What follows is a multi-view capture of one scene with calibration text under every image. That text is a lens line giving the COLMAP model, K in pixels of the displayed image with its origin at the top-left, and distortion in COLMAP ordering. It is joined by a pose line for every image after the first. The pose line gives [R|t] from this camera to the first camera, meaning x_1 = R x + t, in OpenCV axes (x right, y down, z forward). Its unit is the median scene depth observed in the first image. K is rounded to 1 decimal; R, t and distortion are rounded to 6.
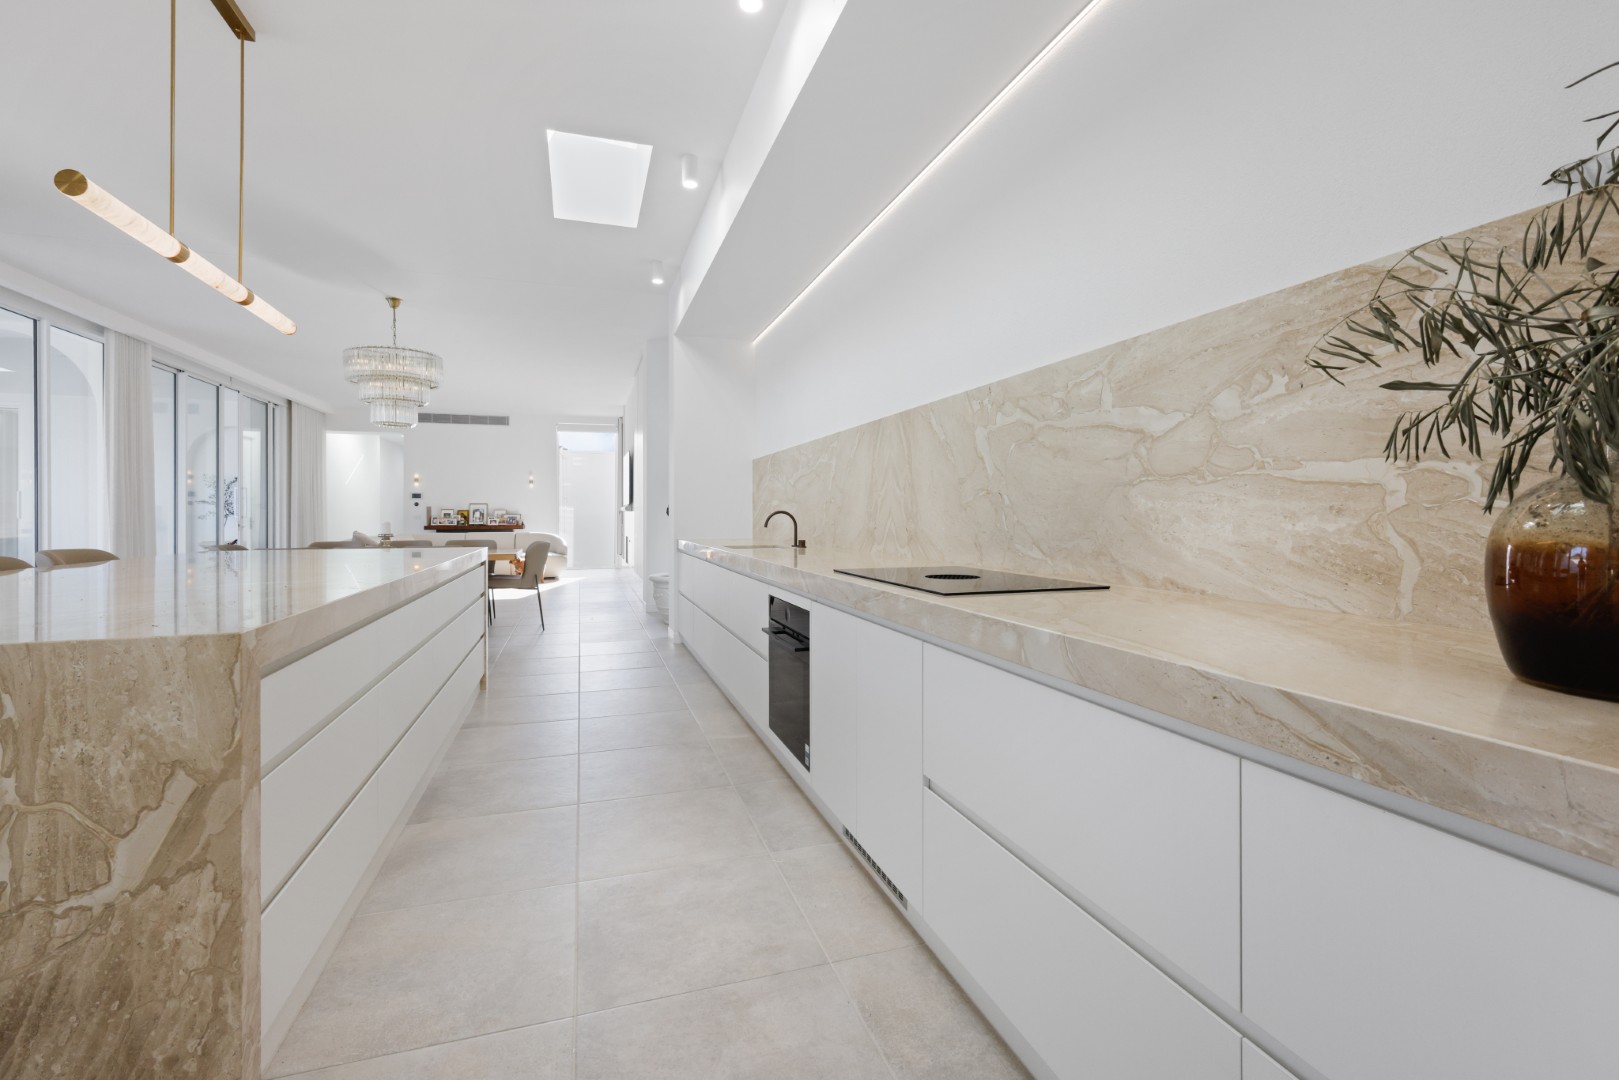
lens RADIAL K [[699.1, 0, 797.3], [0, 699.1, 516.4], [0, 0, 1]] dist [-0.000022, -0.000413]
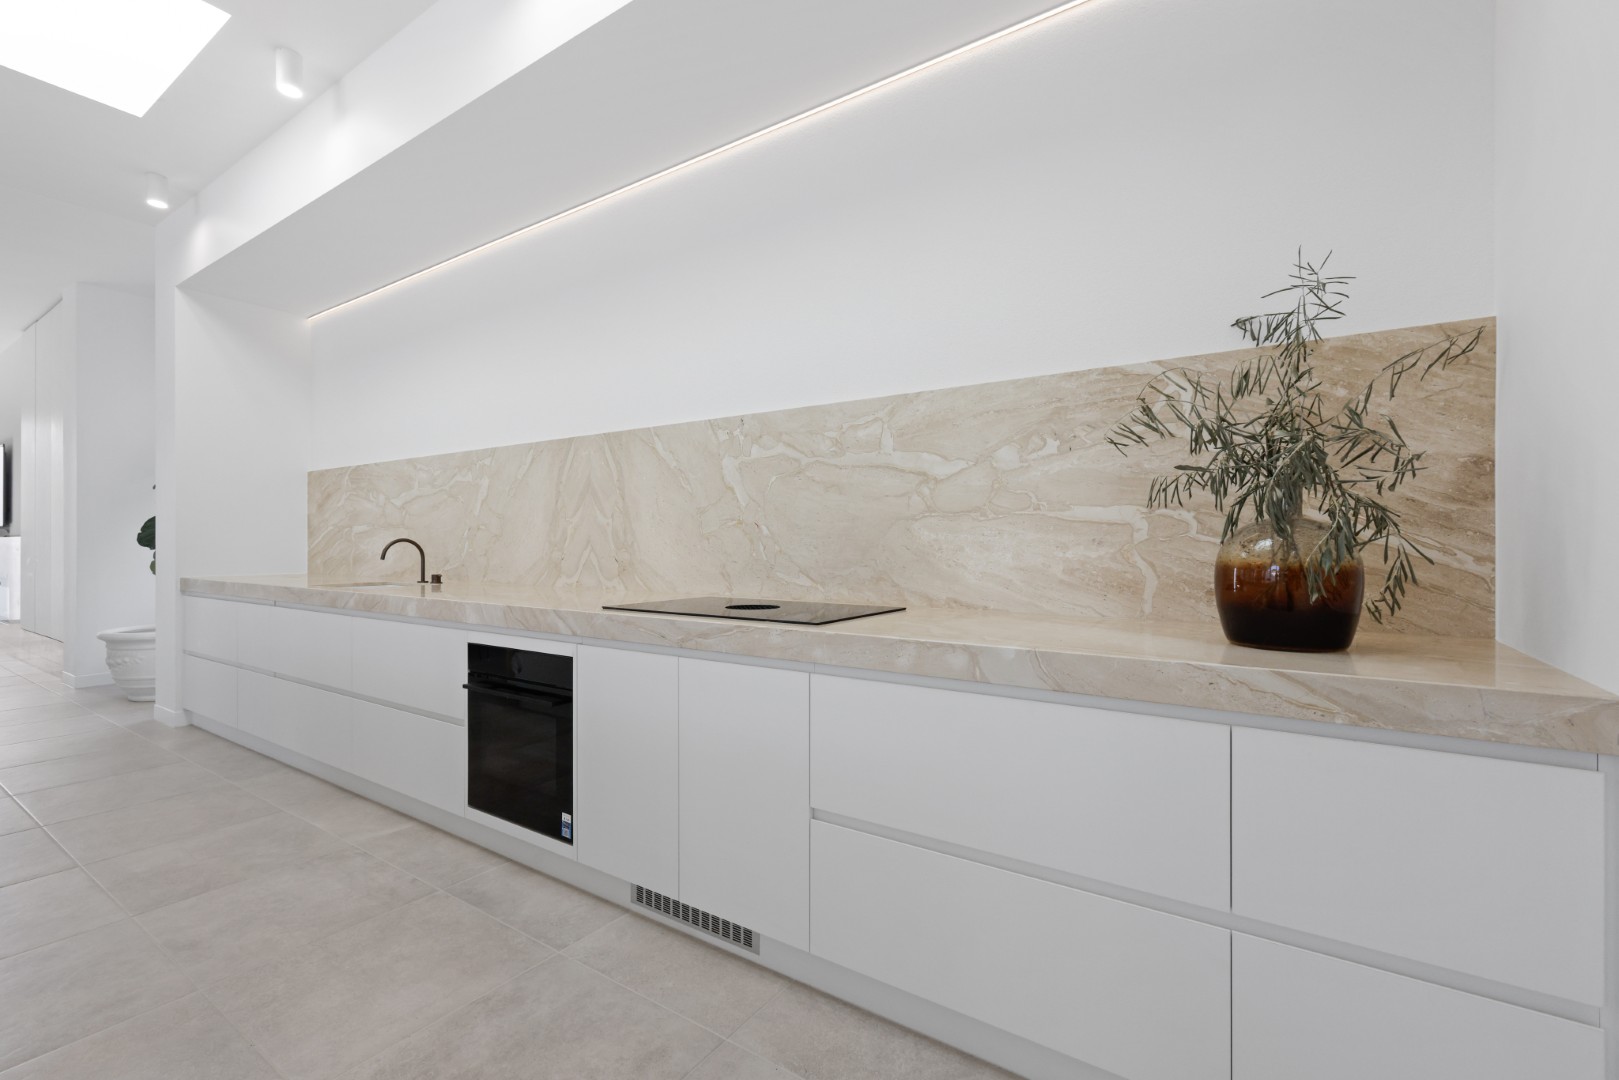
lens RADIAL K [[699.1, 0, 800.9], [0, 699.1, 545.6], [0, 0, 1]] dist [-0.000022, -0.000413]
pose [[0.785673, 0.001126, 0.618640, -0.378103], [-0.001068, 0.999999, -0.000463, -0.000556], [-0.618641, -0.000297, 0.785674, 0.198919]]
